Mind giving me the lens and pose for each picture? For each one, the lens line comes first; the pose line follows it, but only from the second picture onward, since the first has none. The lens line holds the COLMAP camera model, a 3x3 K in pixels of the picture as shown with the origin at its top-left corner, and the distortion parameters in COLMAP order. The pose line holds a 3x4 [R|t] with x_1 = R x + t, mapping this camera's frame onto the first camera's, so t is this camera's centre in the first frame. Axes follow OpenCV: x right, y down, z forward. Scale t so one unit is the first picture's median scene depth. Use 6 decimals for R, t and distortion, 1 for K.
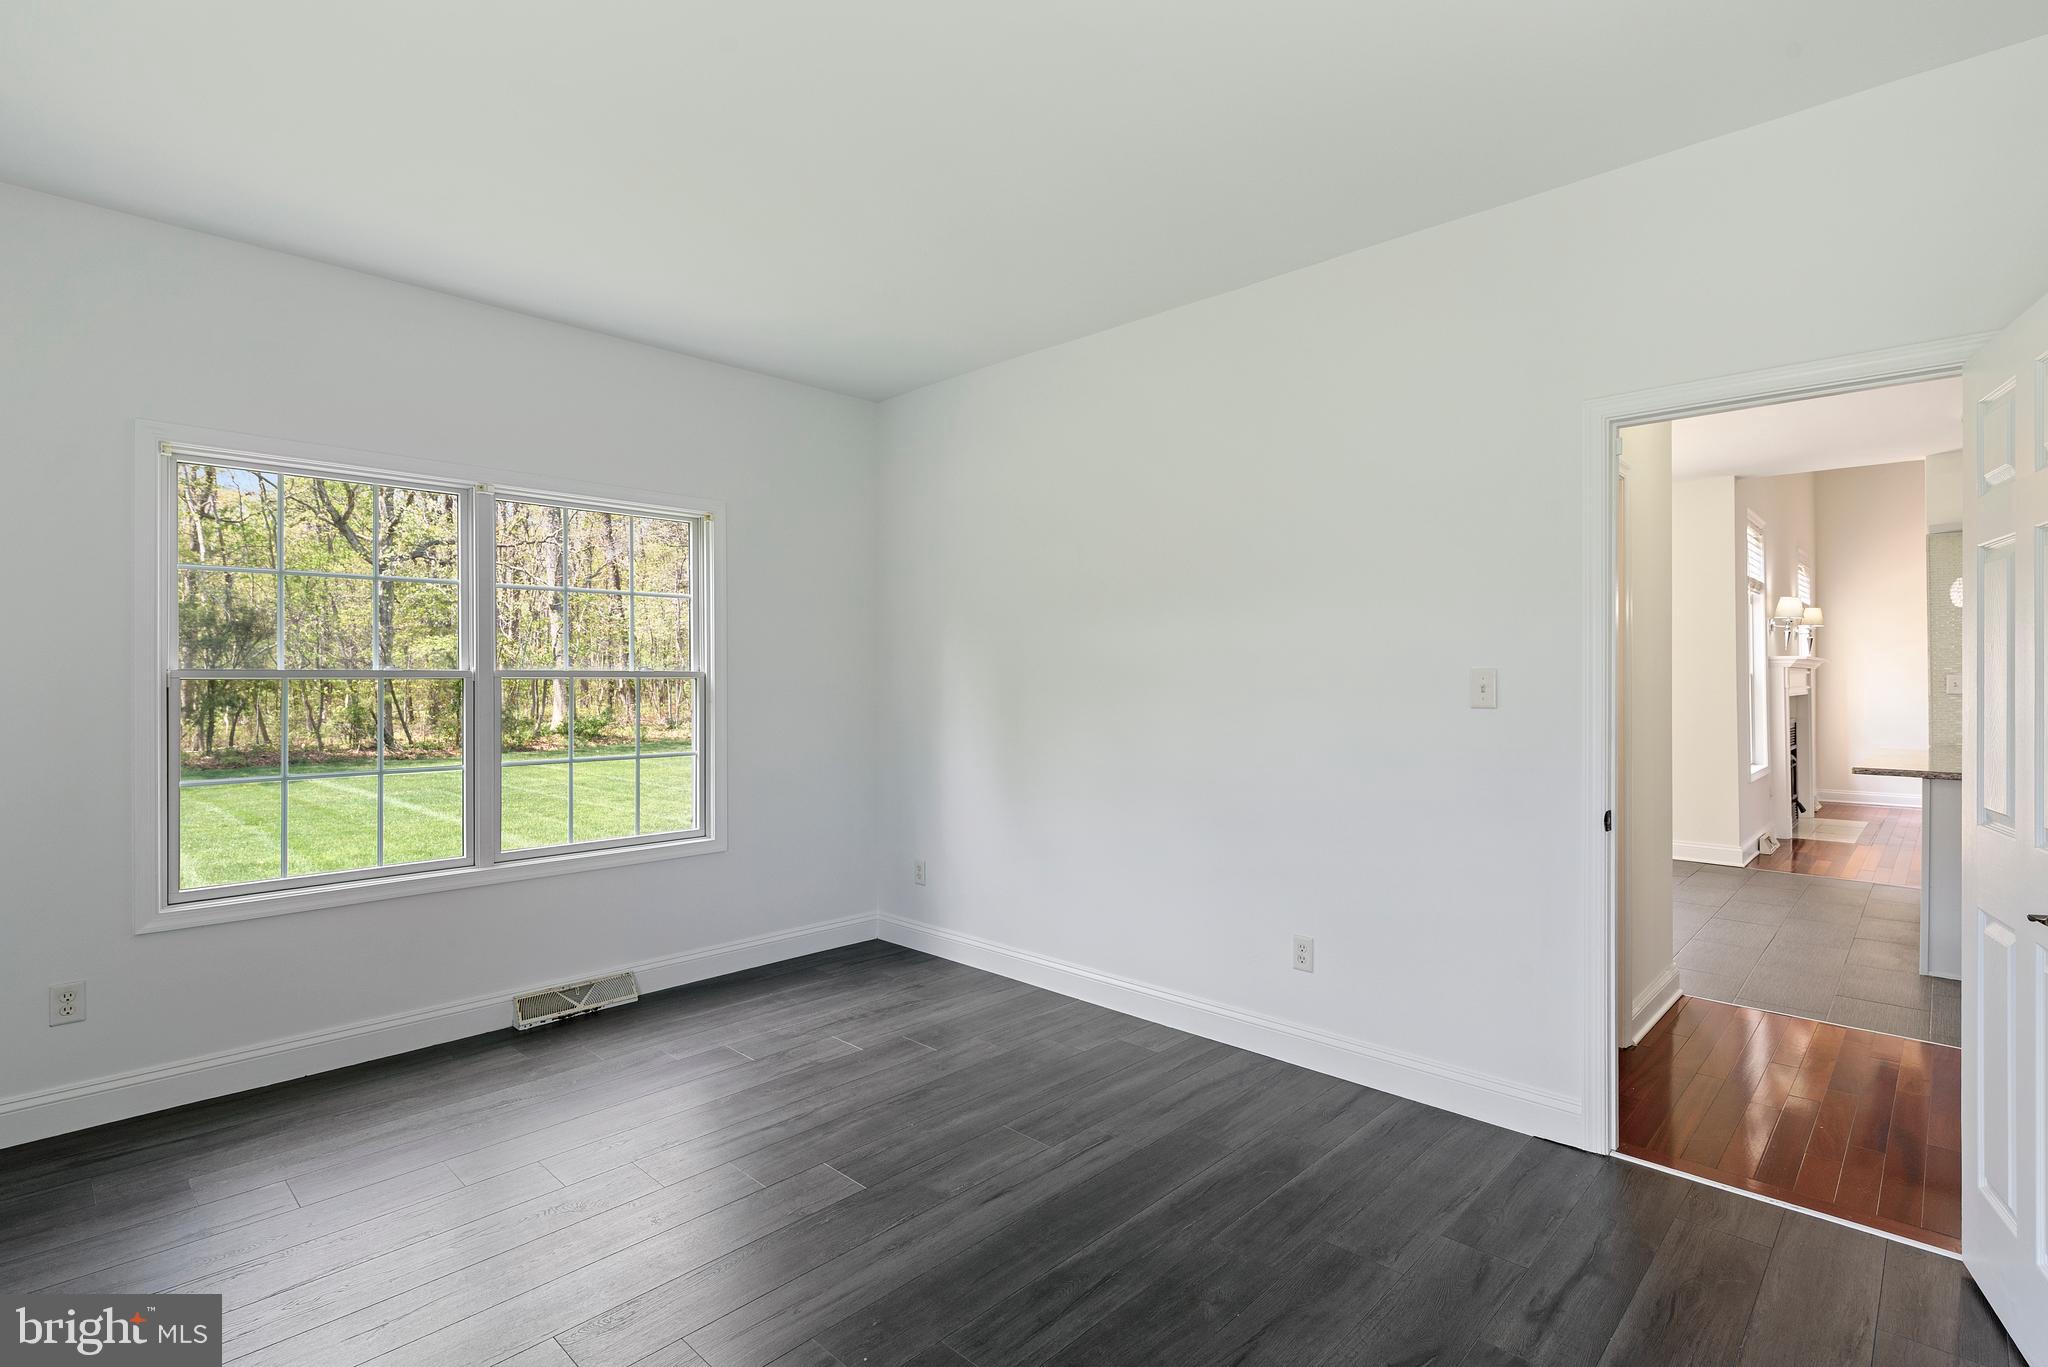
lens RADIAL K [[974.4, 0, 1024.0], [0, 974.4, 683.5], [0, 0, 1]] dist [0.001096, 0.000102]
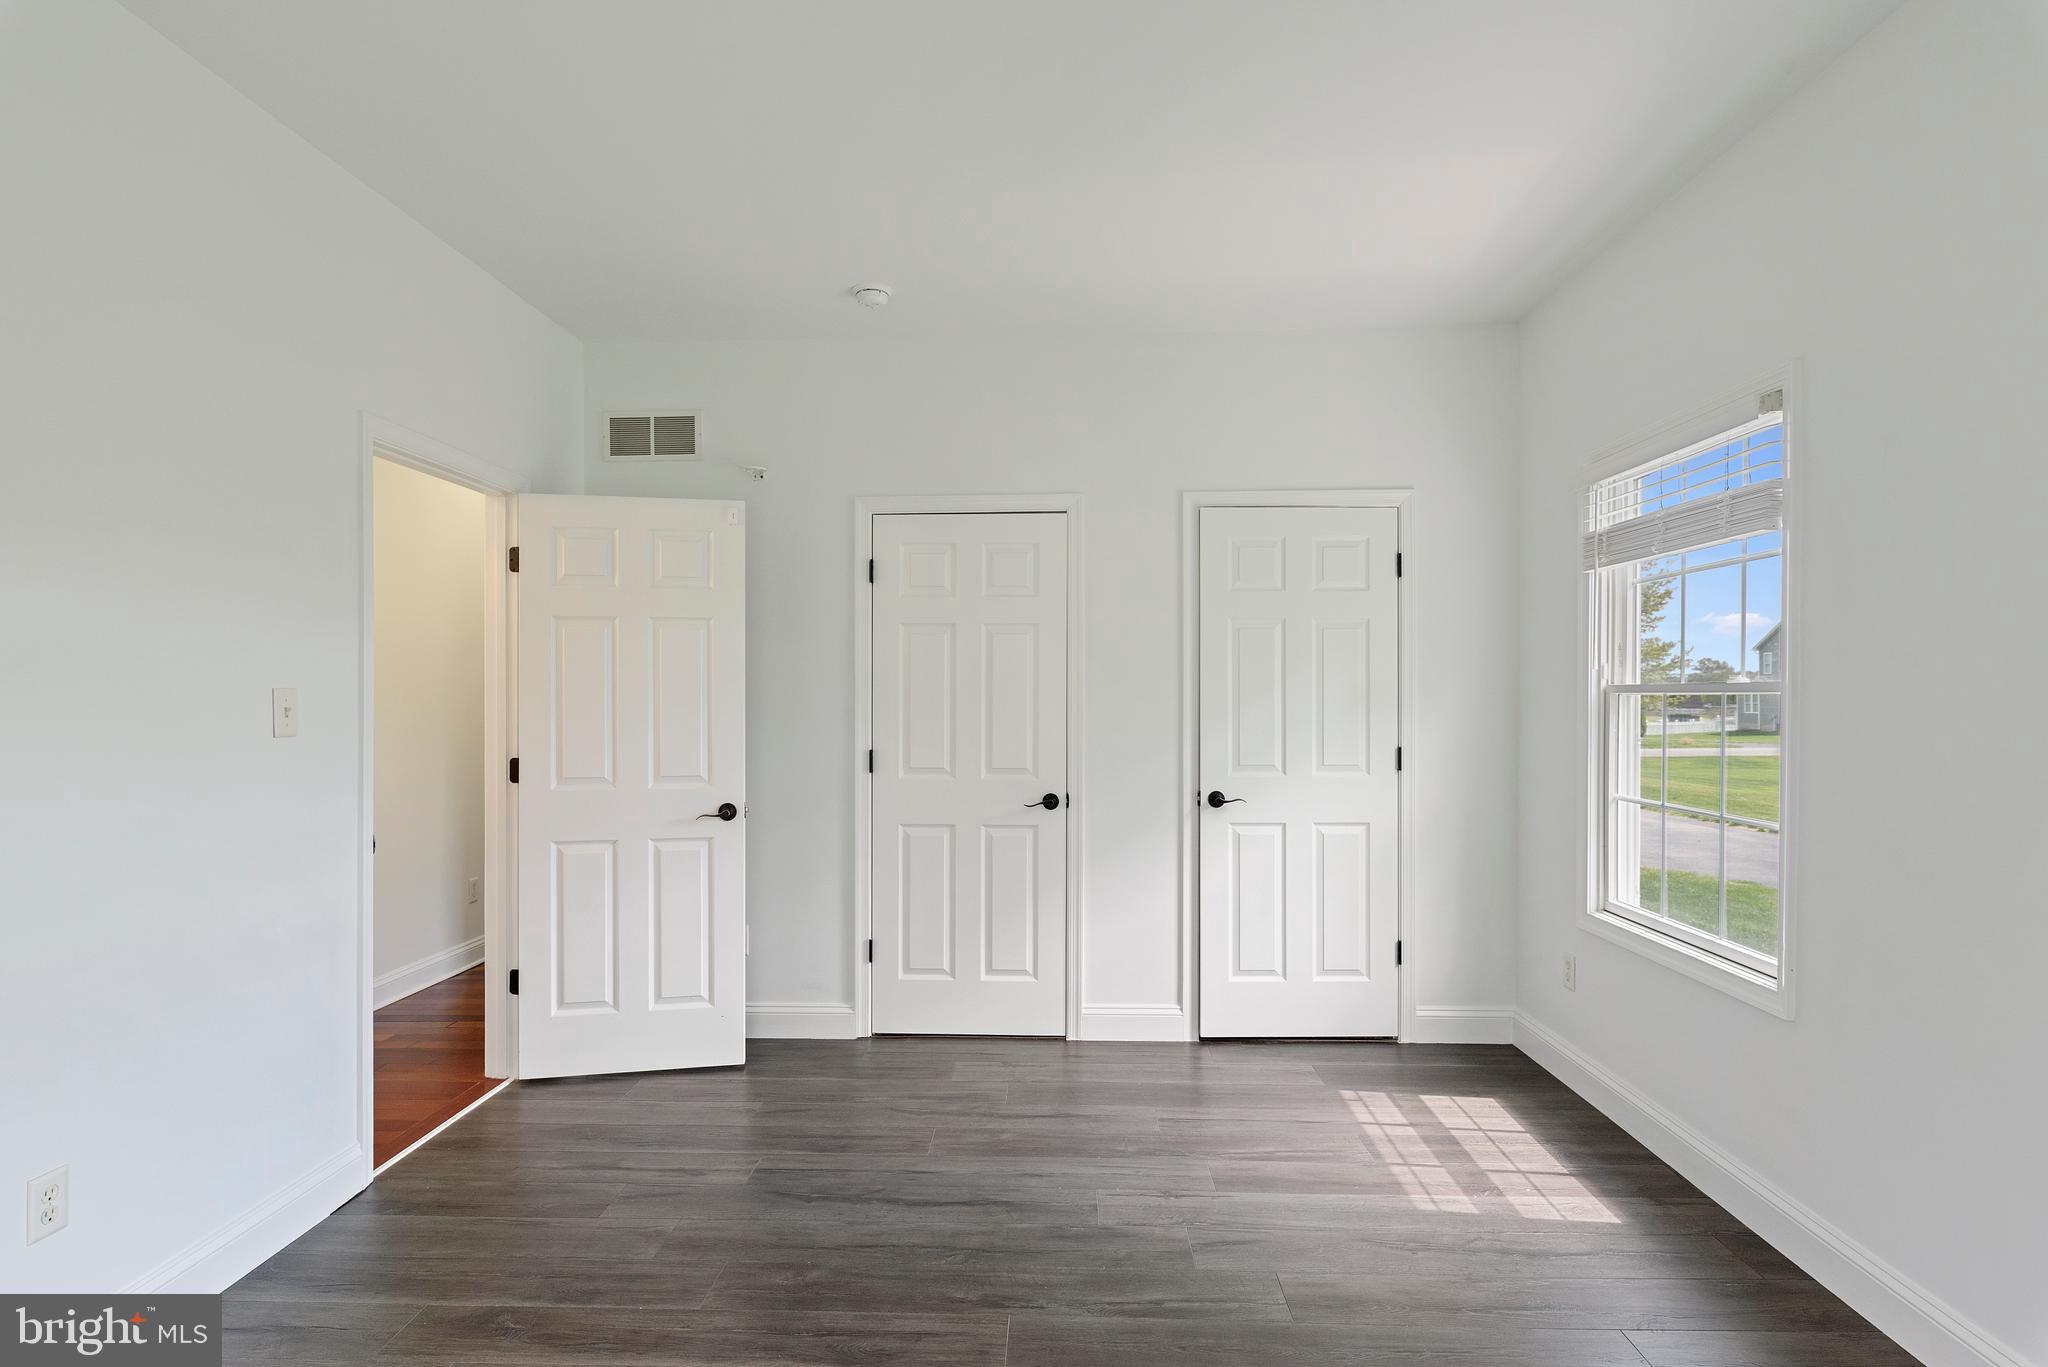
lens RADIAL K [[1049.3, 0, 1027.9], [0, 1049.3, 679.4], [0, 0, 1]] dist [0.000679, 0.000146]
pose [[-0.659183, 0.009457, 0.751923, -0.521849], [0.006346, 0.999955, -0.007013, -0.009330], [-0.751956, 0.000149, -0.659213, 0.971025]]
